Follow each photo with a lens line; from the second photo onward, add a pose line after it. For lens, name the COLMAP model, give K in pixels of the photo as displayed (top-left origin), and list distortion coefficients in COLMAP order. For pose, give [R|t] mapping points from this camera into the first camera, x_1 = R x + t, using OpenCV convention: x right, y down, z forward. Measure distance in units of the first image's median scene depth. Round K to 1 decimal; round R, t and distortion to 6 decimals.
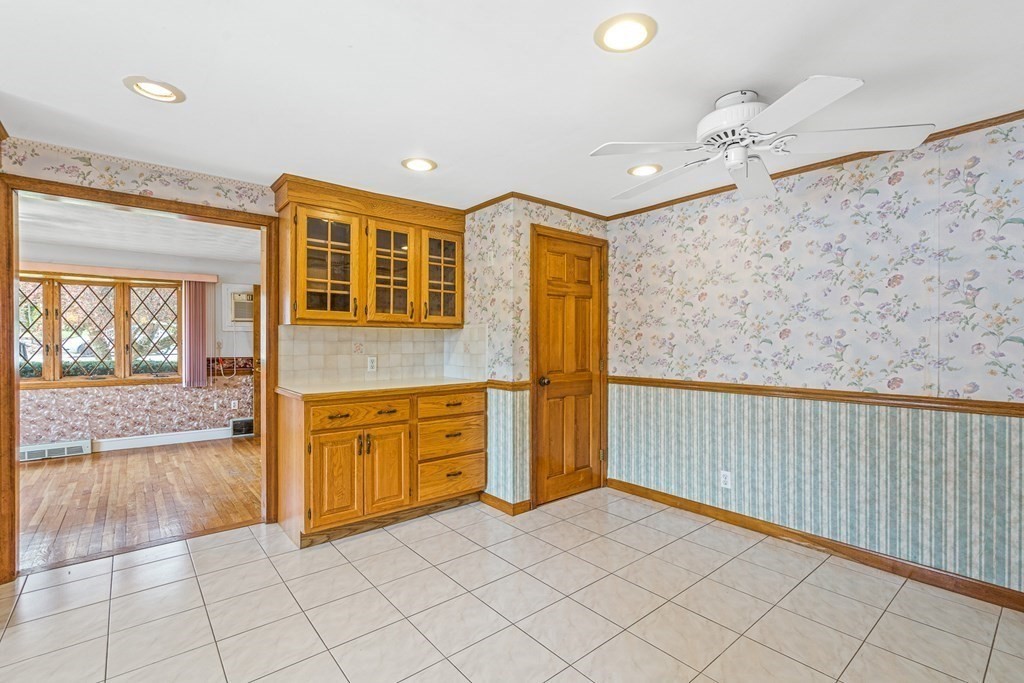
lens RADIAL K [[464.3, 0, 516.8], [0, 464.3, 347.1], [0, 0, 1]] dist [-0.011436, 0.003103]
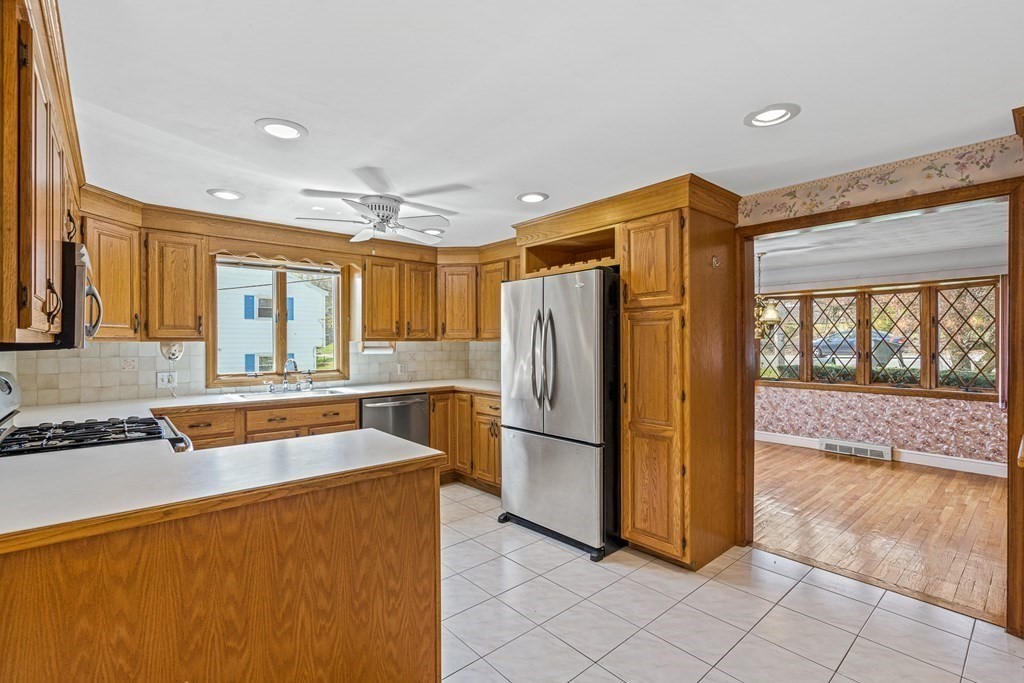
lens RADIAL K [[464.3, 0, 510.3], [0, 464.3, 342.5], [0, 0, 1]] dist [-0.011436, 0.003103]
pose [[0.009220, 0.001199, -0.999957, 0.114933], [-0.007779, 0.999969, 0.001127, -0.034750], [0.999927, 0.007769, 0.009229, 0.233741]]
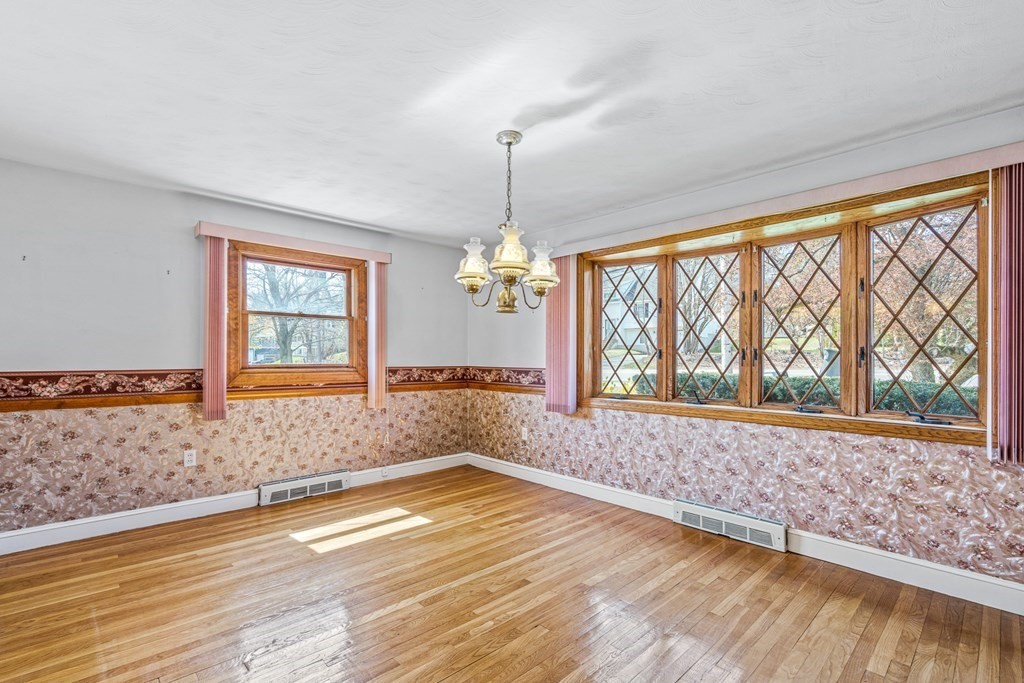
lens RADIAL K [[464.3, 0, 514.4], [0, 464.3, 357.7], [0, 0, 1]] dist [-0.011436, 0.003103]
pose [[0.059021, -0.000002, -0.998257, -0.619872], [-0.012948, 0.999916, -0.000767, 0.016879], [0.998173, 0.012971, 0.059016, 0.985778]]
